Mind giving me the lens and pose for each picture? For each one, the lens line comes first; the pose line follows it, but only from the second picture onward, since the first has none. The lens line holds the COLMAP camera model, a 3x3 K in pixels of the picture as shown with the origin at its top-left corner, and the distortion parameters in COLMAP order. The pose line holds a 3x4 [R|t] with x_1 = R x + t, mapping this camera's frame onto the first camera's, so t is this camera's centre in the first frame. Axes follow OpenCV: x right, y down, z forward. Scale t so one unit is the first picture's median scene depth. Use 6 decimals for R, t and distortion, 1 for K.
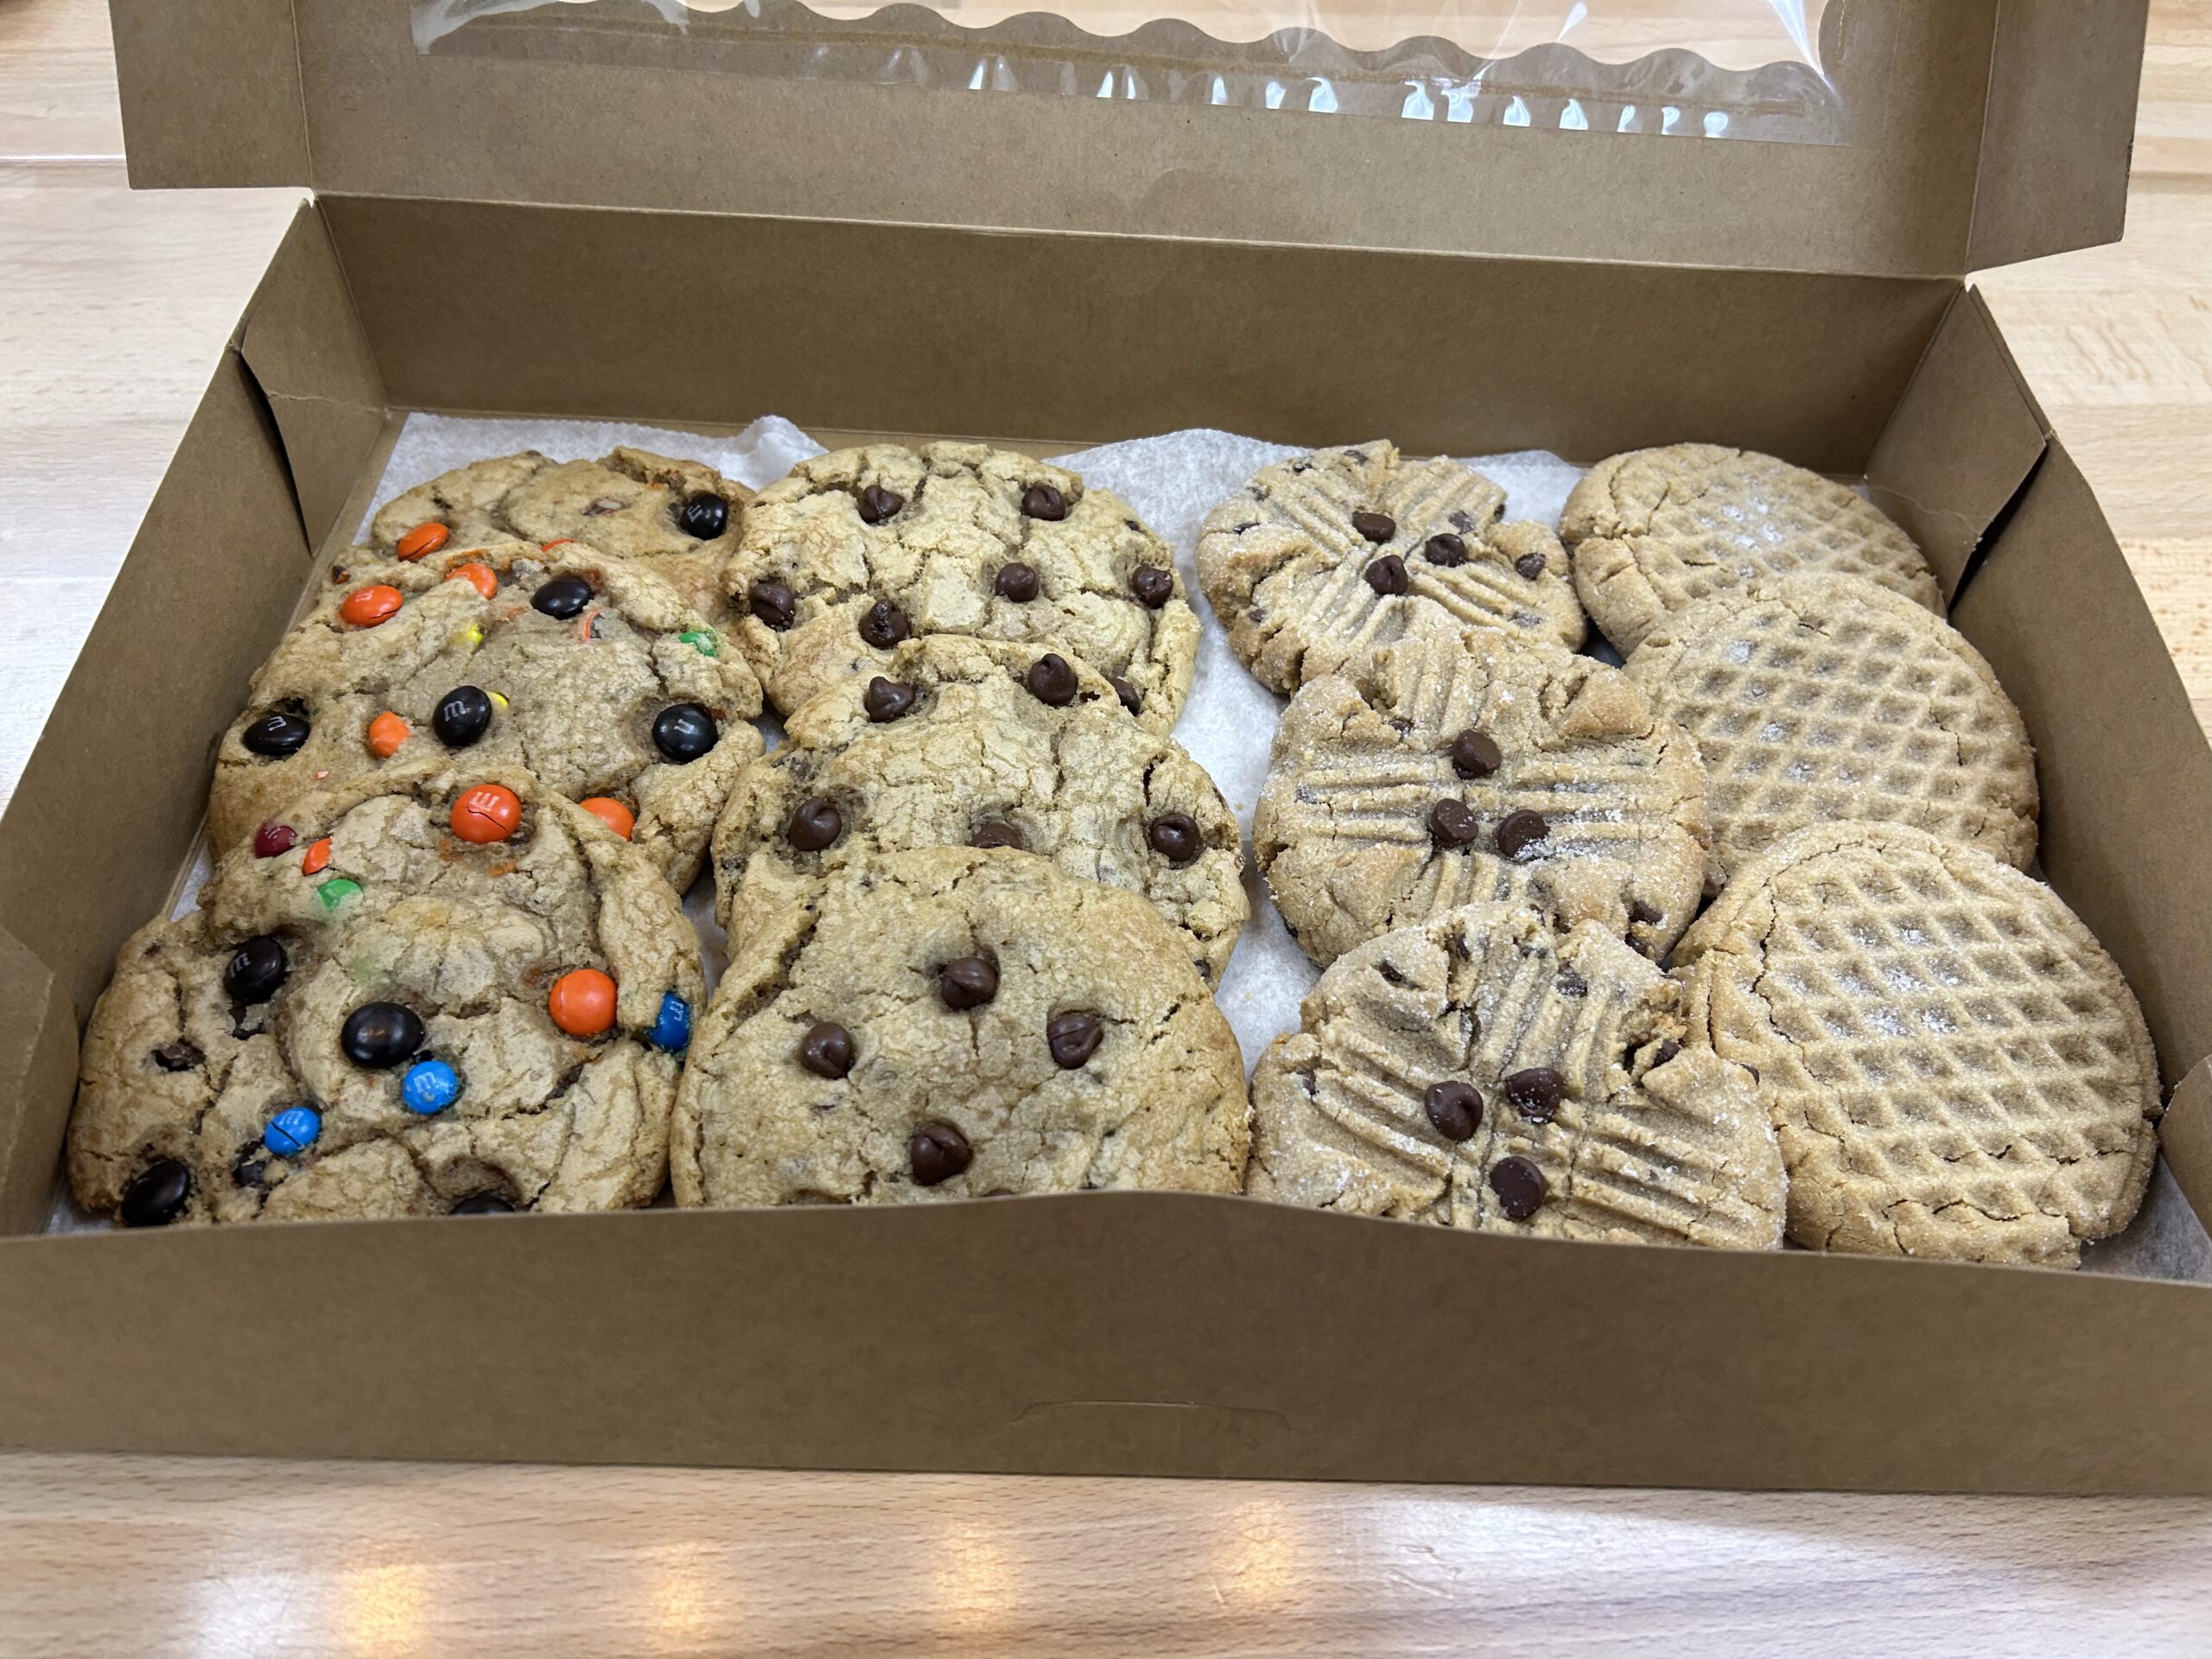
lens RADIAL K [[1690.3, 0, 1110.3], [0, 1690.3, 836.8], [0, 0, 1]] dist [0.034105, -0.014683]
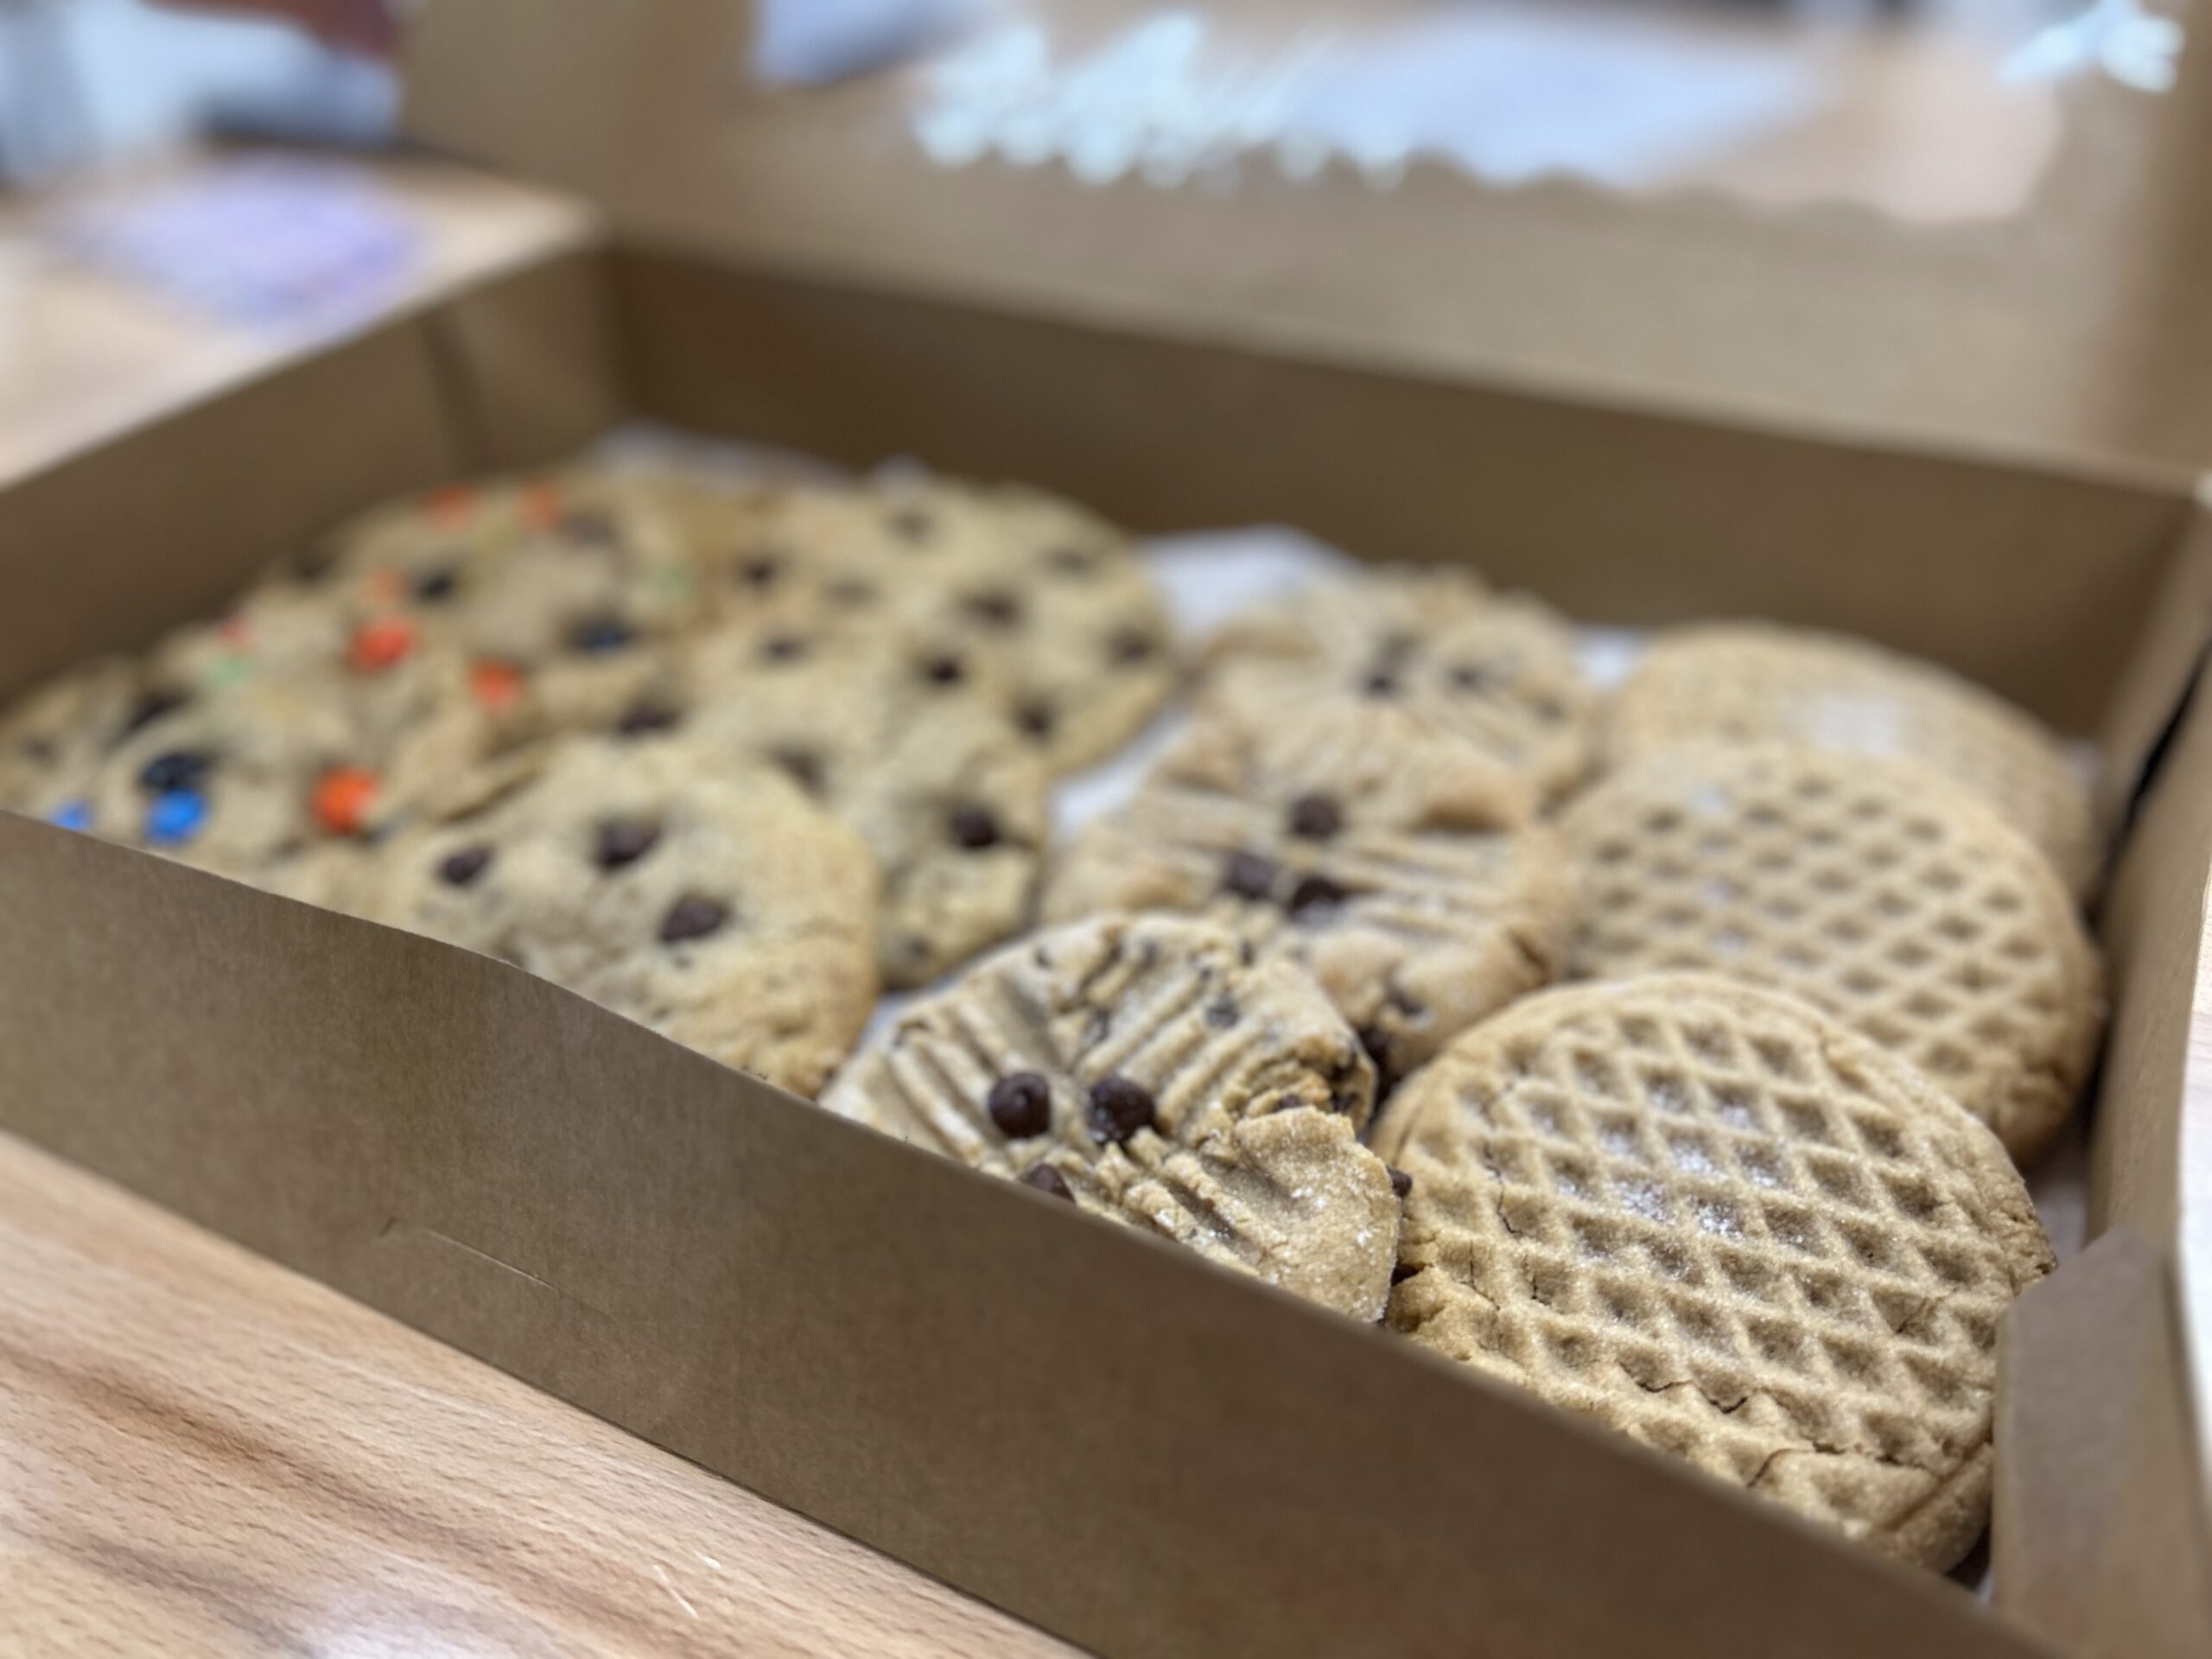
lens RADIAL K [[1690.3, 0, 1110.8], [0, 1690.3, 826.0], [0, 0, 1]] dist [0.034105, -0.014683]
pose [[0.896800, 0.205647, -0.391739, 0.517036], [-0.304440, 0.929296, -0.209107, 0.187411], [0.321039, 0.306788, 0.895999, 0.227533]]
